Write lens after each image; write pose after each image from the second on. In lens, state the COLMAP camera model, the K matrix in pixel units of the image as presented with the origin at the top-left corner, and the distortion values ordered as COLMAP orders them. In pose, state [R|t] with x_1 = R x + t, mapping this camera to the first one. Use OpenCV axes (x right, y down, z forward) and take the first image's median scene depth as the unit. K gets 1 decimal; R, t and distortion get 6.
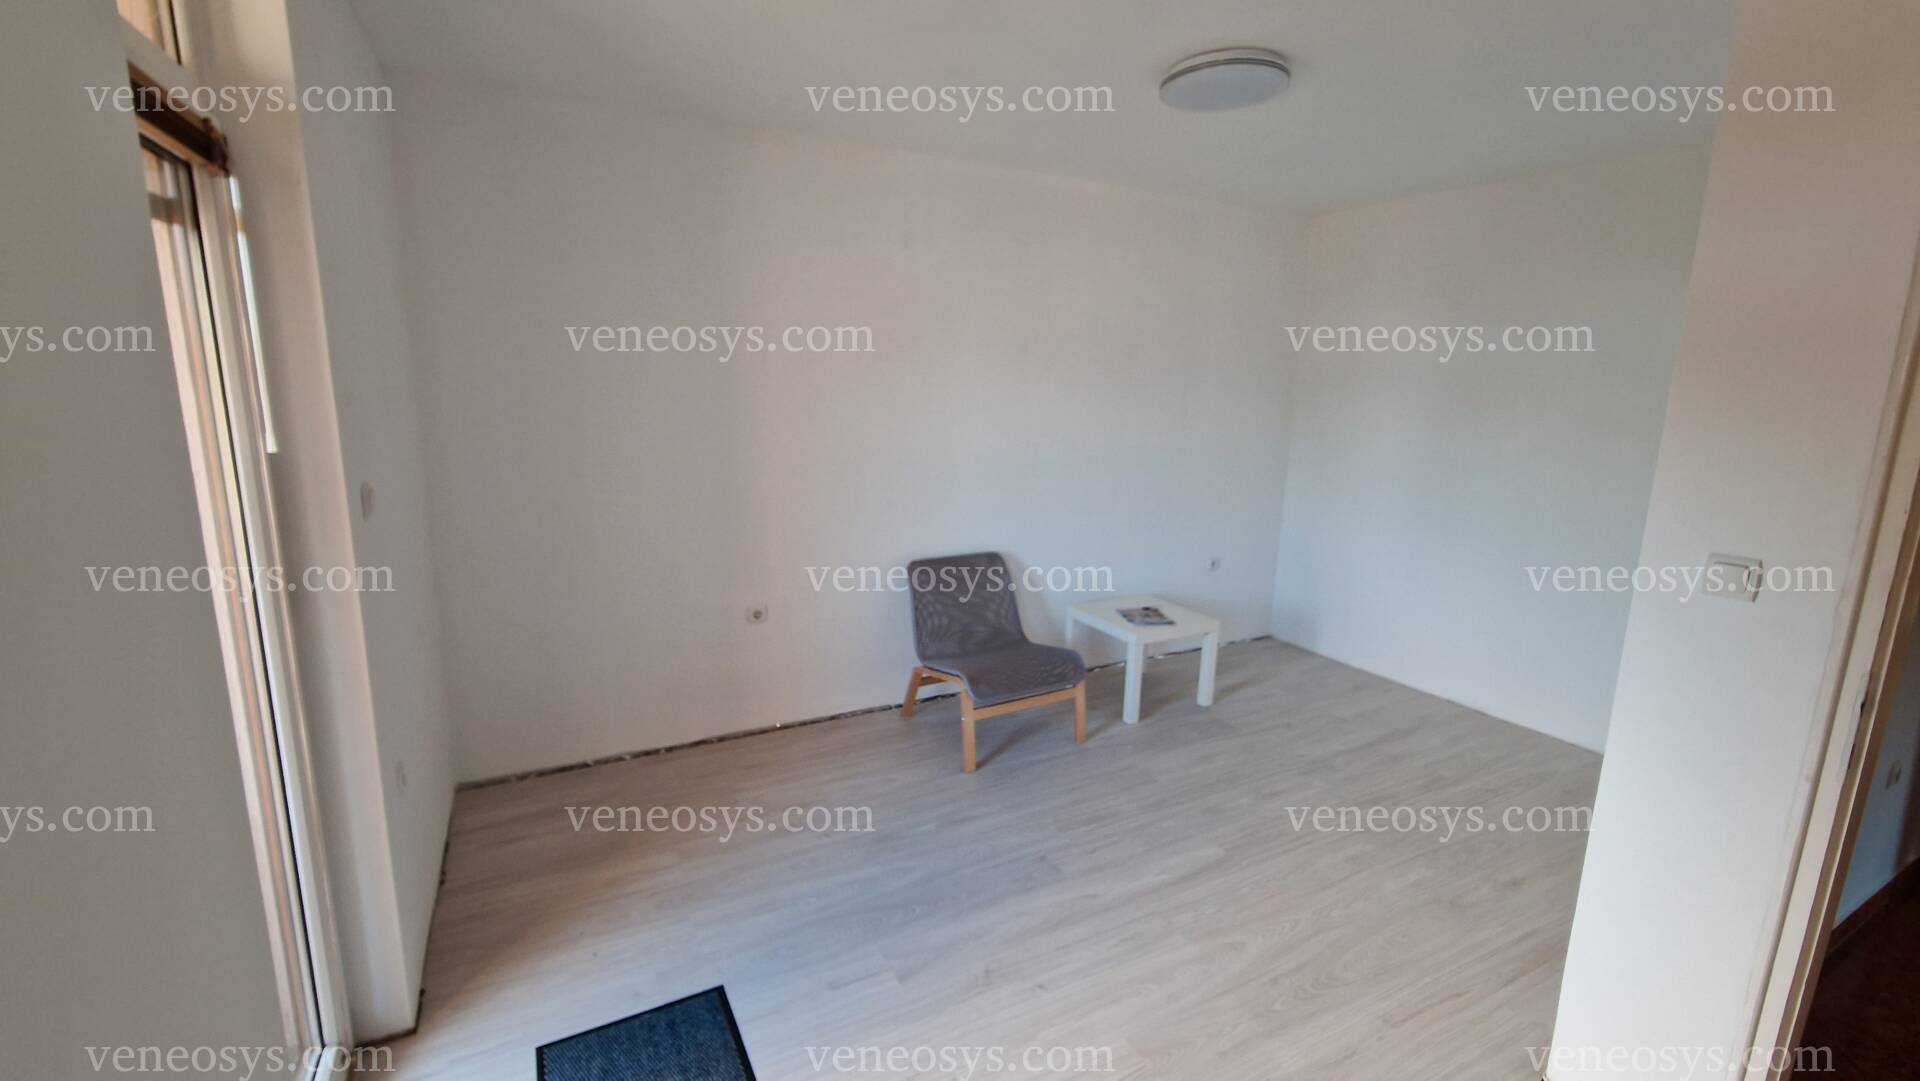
lens RADIAL K [[794.0, 0, 957.9], [0, 794.0, 538.9], [0, 0, 1]] dist [-0.000771, -0.000018]
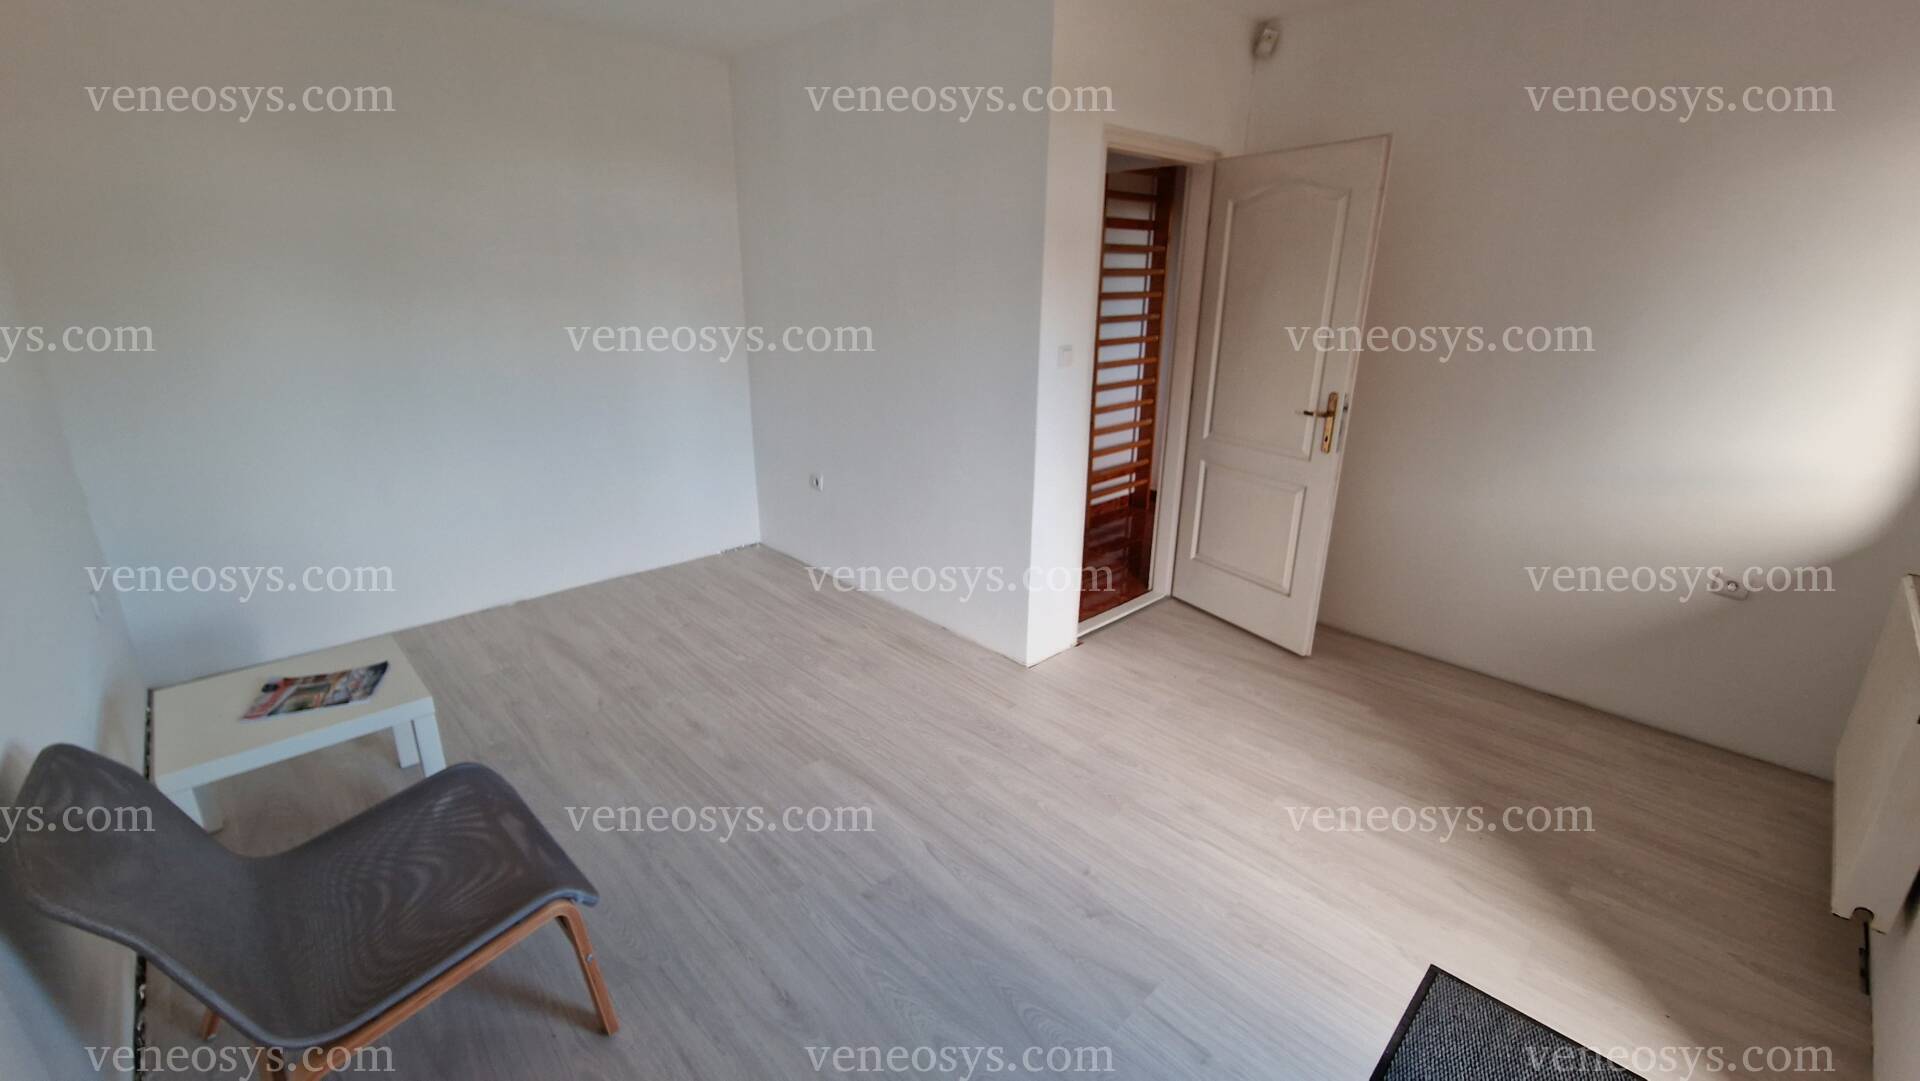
lens RADIAL K [[794.0, 0, 955.2], [0, 794.0, 537.0], [0, 0, 1]] dist [-0.000771, -0.000018]
pose [[-0.263872, -0.322945, 0.908888, -0.487392], [0.176830, 0.910119, 0.374721, -0.177898], [-0.948210, 0.259597, -0.183048, 0.954857]]
